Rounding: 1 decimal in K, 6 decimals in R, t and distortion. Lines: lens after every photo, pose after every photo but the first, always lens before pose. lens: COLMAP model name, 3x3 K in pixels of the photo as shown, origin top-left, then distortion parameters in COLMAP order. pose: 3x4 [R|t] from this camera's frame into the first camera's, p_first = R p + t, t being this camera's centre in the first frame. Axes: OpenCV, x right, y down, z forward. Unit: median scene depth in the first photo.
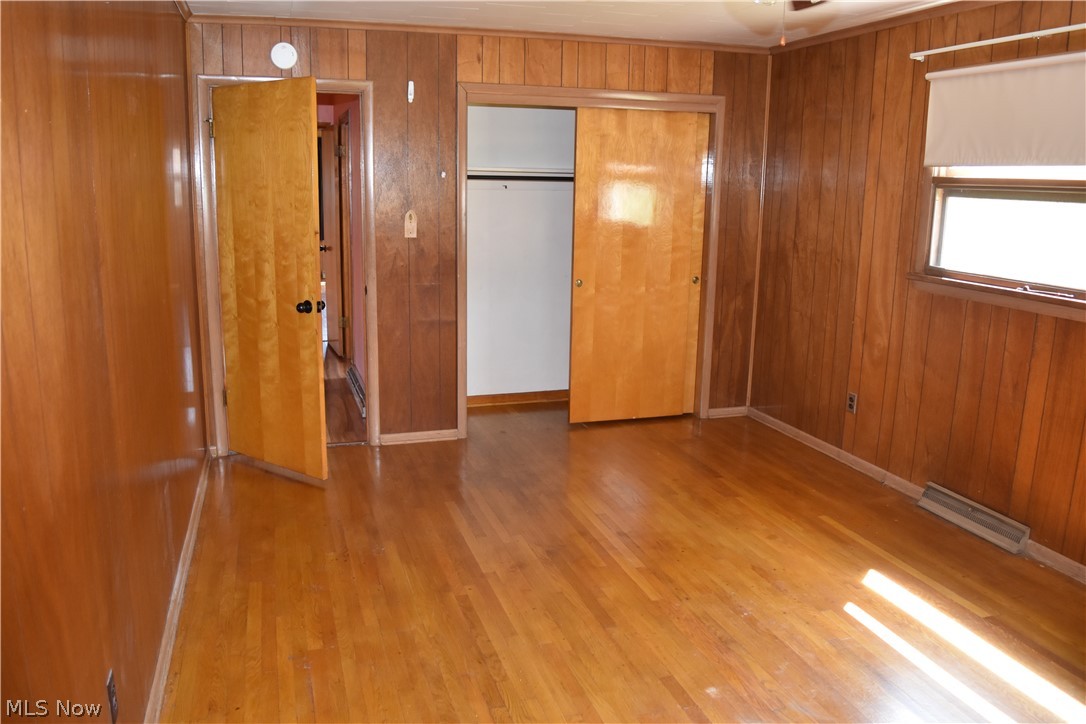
lens RADIAL K [[848.7, 0, 543.0], [0, 848.7, 362.0], [0, 0, 1]] dist [-0.095143, -0.000392]
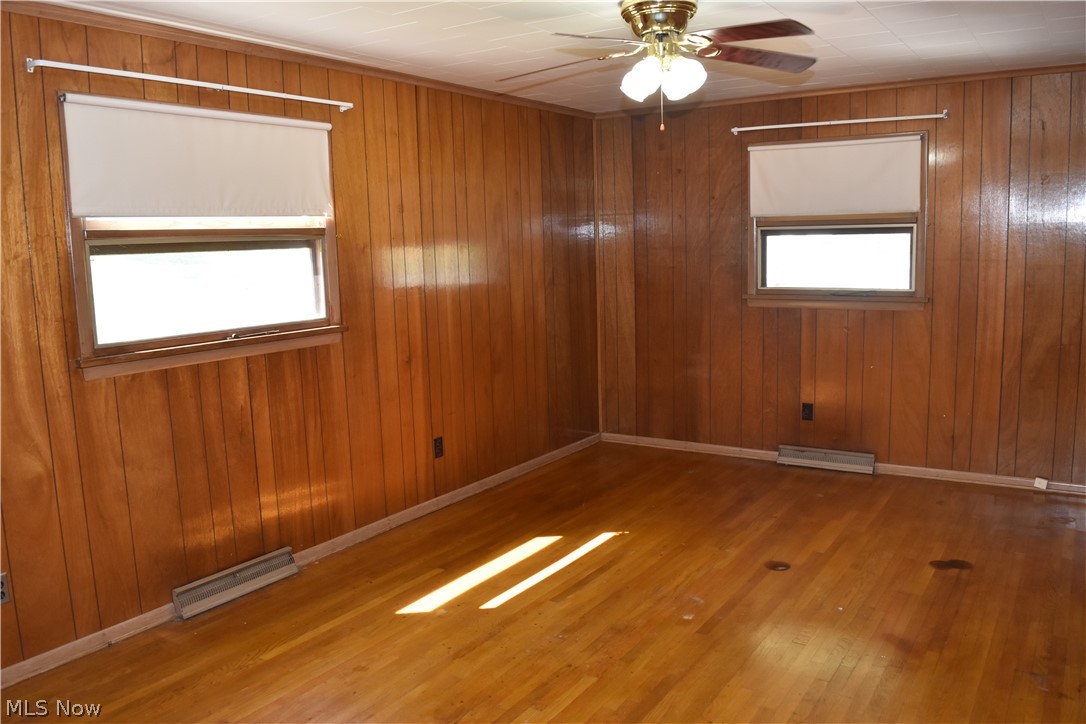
lens RADIAL K [[848.7, 0, 543.0], [0, 848.7, 362.0], [0, 0, 1]] dist [-0.095143, -0.000392]
pose [[-0.627114, -0.108540, 0.771329, -0.425120], [0.178478, 0.943876, 0.277928, -0.262412], [-0.758205, 0.311957, -0.572546, 1.234246]]
